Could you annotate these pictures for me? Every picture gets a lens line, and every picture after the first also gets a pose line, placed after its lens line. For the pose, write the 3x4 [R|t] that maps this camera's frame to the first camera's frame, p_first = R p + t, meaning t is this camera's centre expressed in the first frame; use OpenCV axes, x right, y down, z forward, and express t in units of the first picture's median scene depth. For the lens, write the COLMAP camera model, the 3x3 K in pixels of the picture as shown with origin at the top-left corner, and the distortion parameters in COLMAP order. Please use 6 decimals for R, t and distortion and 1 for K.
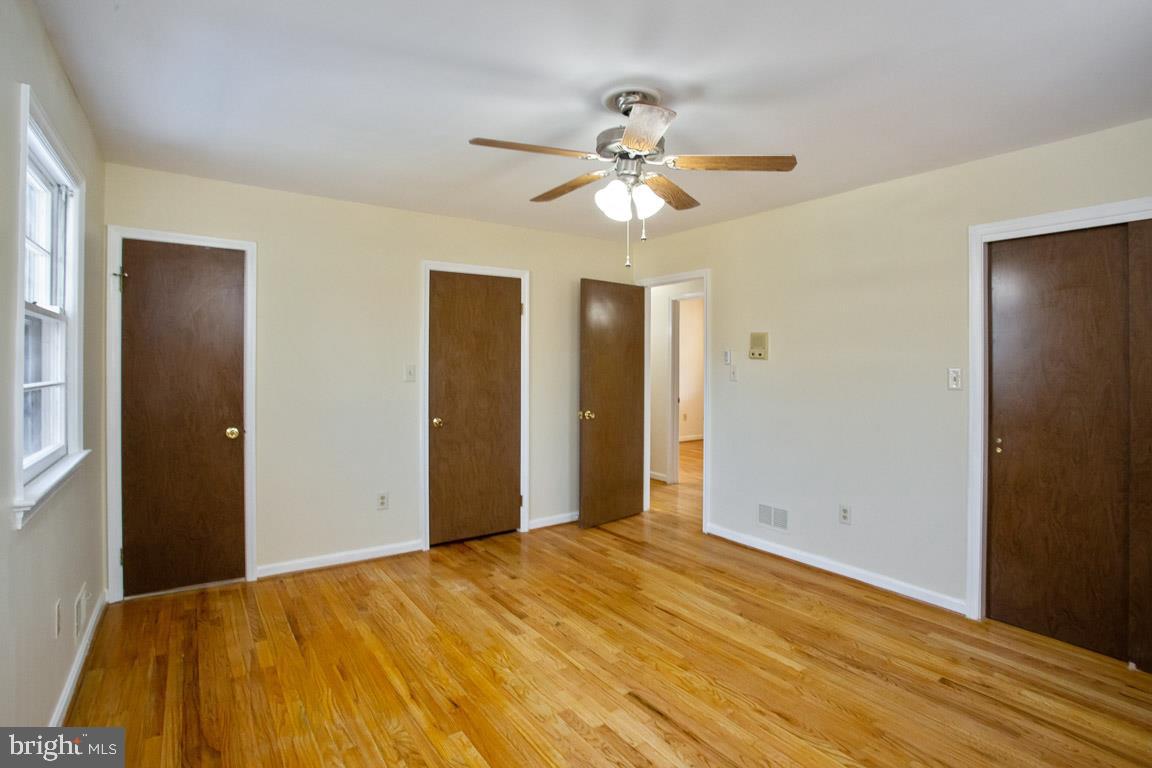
lens RADIAL K [[560.3, 0, 589.7], [0, 560.3, 363.5], [0, 0, 1]] dist [-0.002602, 0.000312]
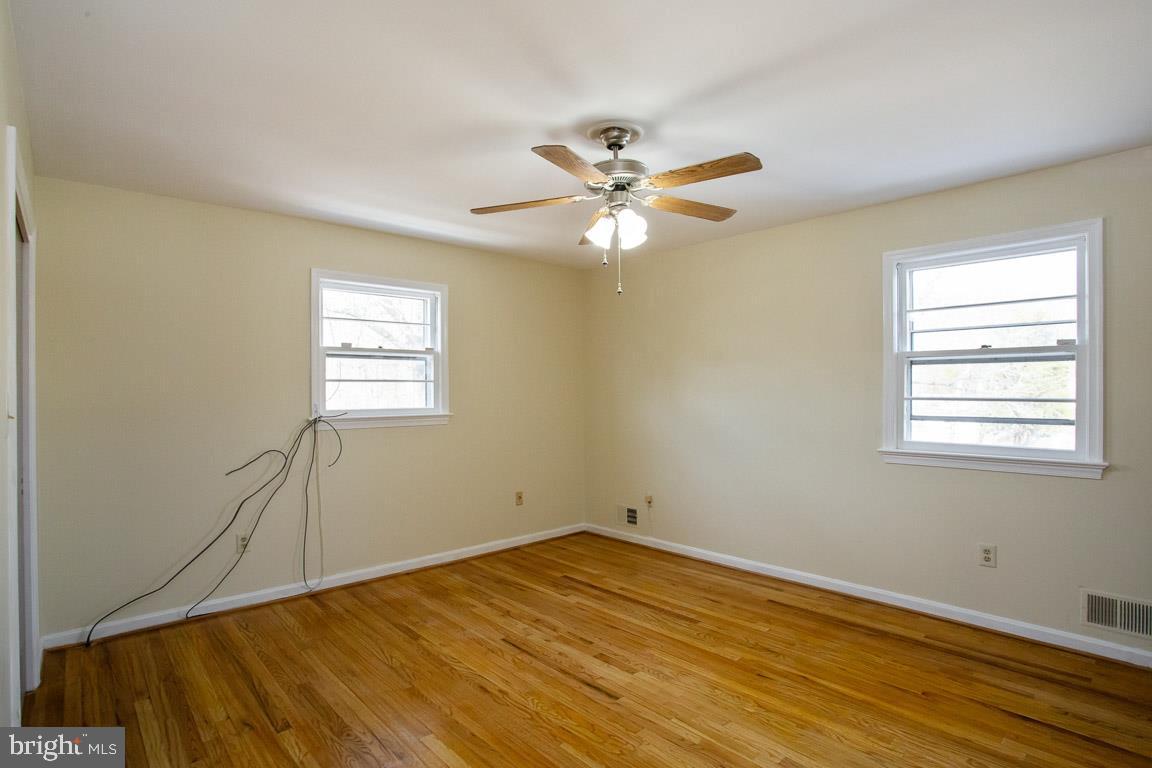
lens RADIAL K [[570.2, 0, 583.0], [0, 570.2, 388.6], [0, 0, 1]] dist [-0.001308, 0.000541]
pose [[-0.992156, -0.001020, -0.125005, 0.273542], [-0.001270, 0.999997, 0.001916, 0.005912], [0.125003, 0.002060, -0.992154, 2.078117]]
